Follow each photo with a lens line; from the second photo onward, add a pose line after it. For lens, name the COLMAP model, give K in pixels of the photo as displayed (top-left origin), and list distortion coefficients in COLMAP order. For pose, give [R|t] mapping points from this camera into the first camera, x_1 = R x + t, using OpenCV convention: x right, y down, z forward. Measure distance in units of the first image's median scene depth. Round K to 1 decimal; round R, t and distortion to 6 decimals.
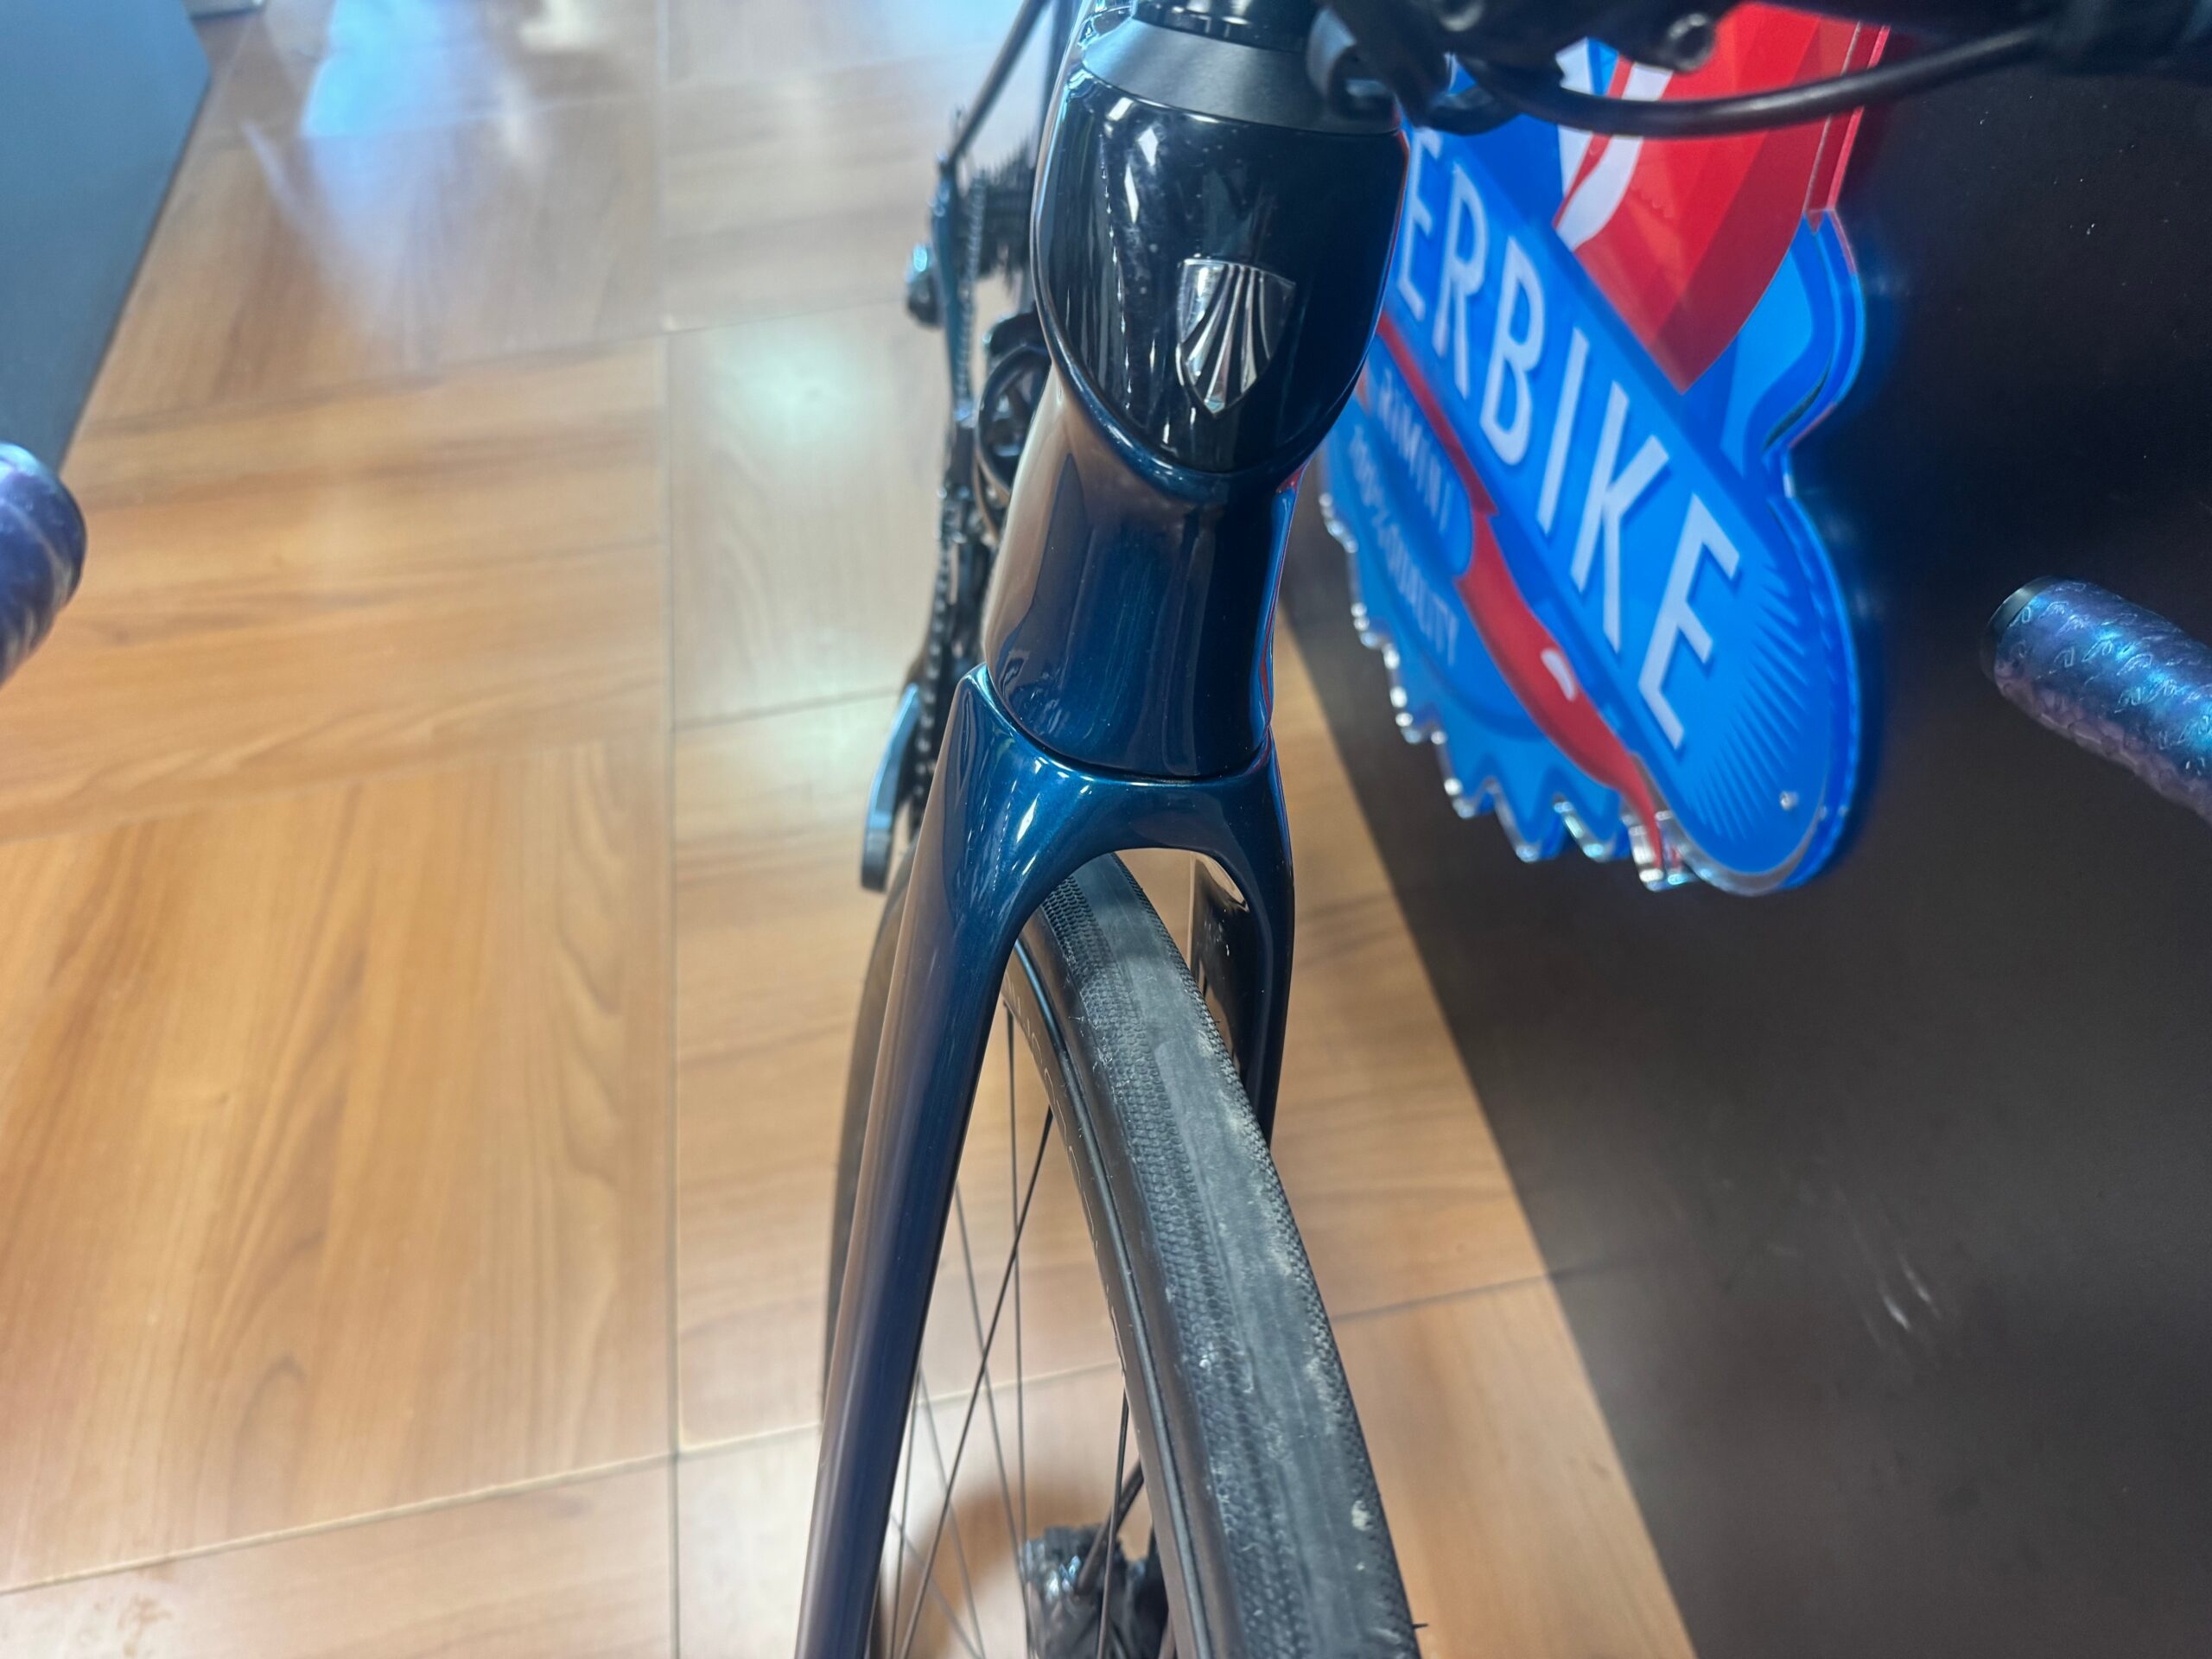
lens RADIAL K [[1569.5, 0, 1115.9], [0, 1569.5, 830.8], [0, 0, 1]] dist [0.011930, -0.026418]
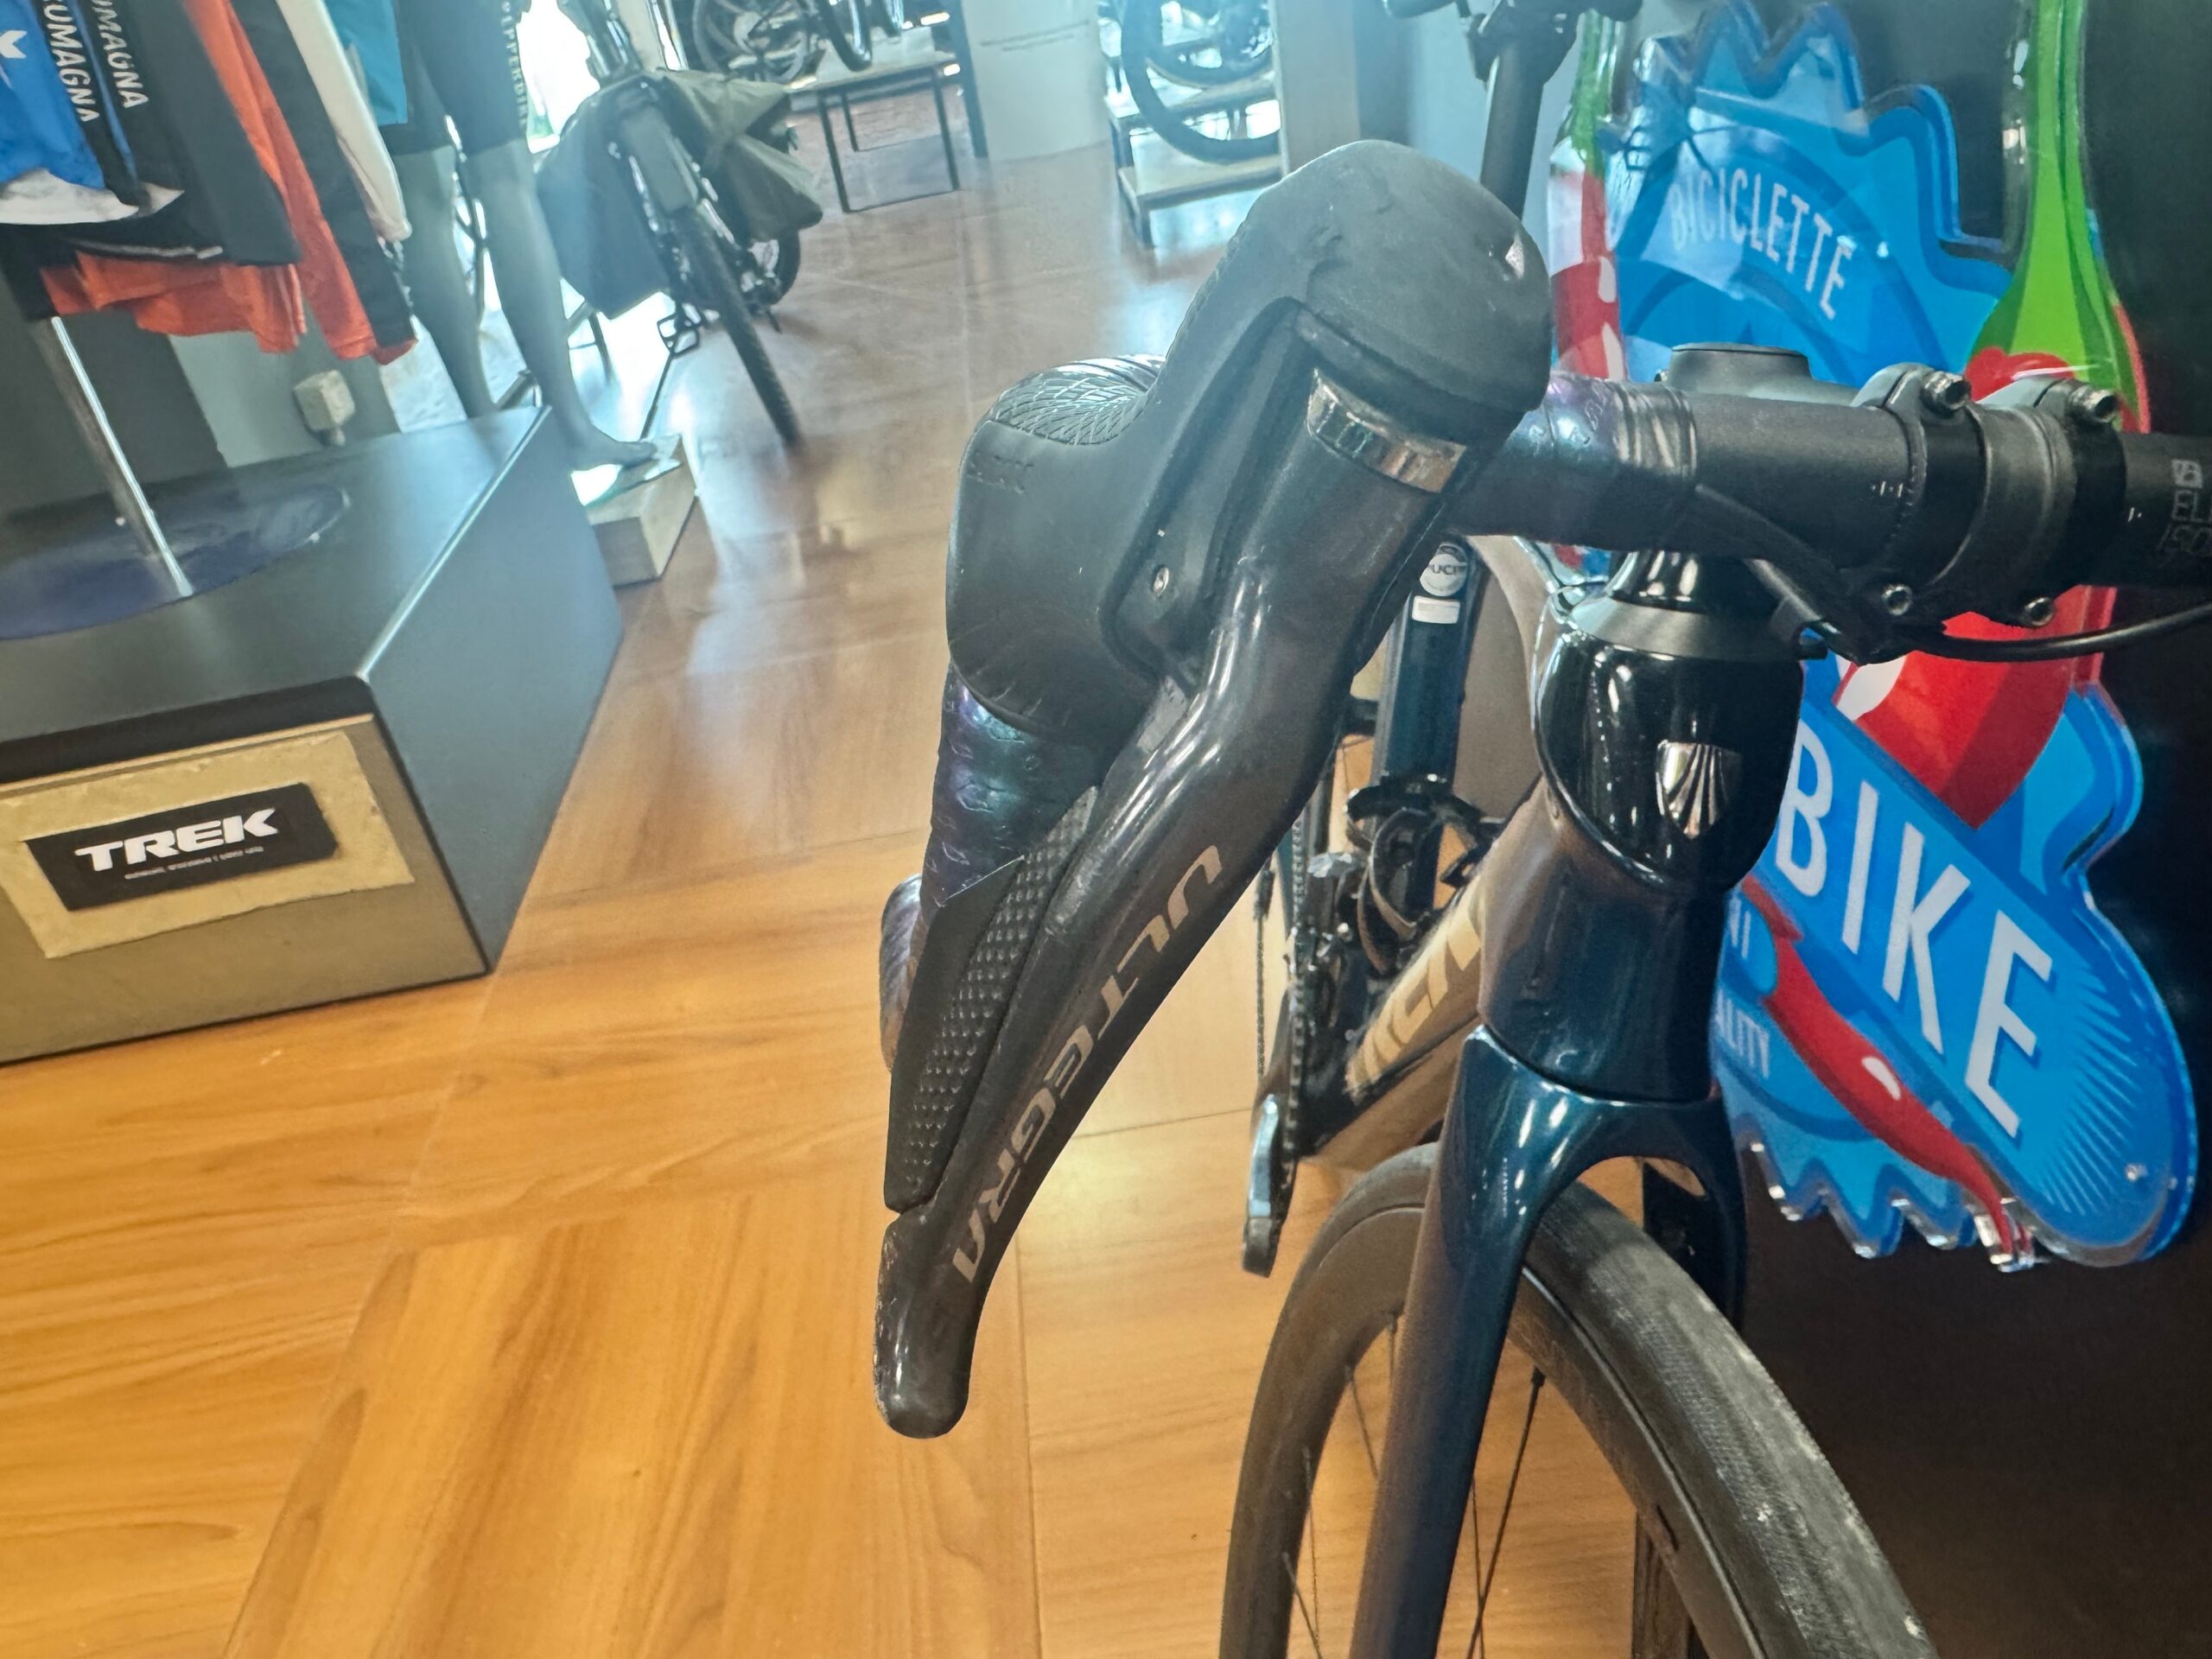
lens RADIAL K [[1490.6, 0, 1097.6], [0, 1490.6, 837.0], [0, 0, 1]] dist [-0.012315, -0.000413]
pose [[0.984838, -0.029432, -0.170962, -0.090839], [-0.020240, 0.959277, -0.281741, 0.050220], [0.172292, 0.280930, 0.944137, -0.154567]]
